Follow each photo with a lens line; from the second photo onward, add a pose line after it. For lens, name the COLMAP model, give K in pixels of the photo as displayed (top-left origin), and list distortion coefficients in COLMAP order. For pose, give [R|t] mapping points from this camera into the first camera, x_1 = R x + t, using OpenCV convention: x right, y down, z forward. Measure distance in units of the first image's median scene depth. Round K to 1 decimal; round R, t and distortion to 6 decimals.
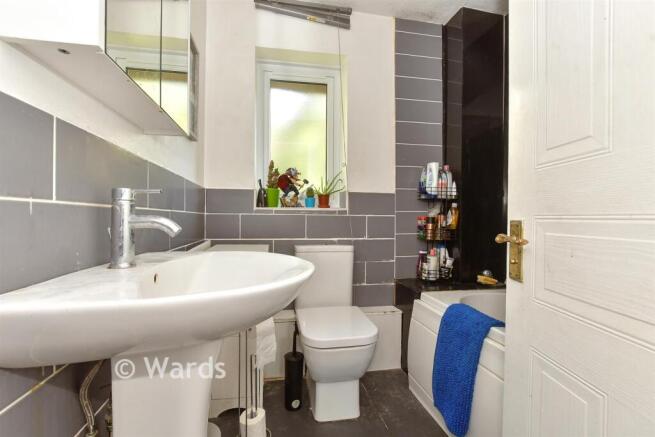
lens RADIAL K [[284.7, 0, 326.4], [0, 284.7, 218.1], [0, 0, 1]] dist [-0.000866, -0.000025]
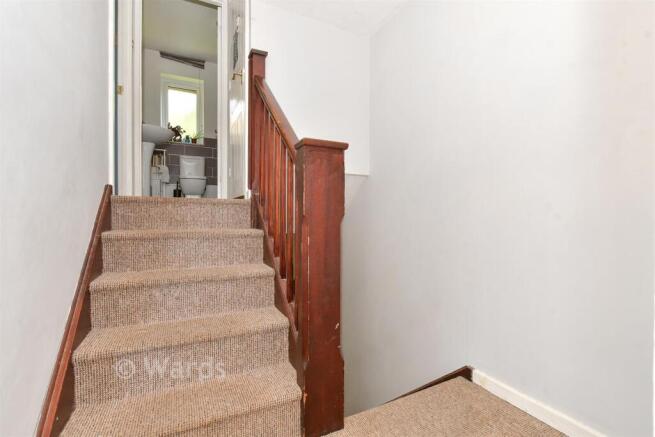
lens RADIAL K [[301.8, 0, 326.7], [0, 301.8, 217.9], [0, 0, 1]] dist [0.000269, 0.000006]
pose [[0.966421, -0.007253, 0.256863, 0.413658], [0.002941, 0.999848, 0.017167, 0.541439], [-0.256948, -0.015835, 0.966295, -1.725475]]
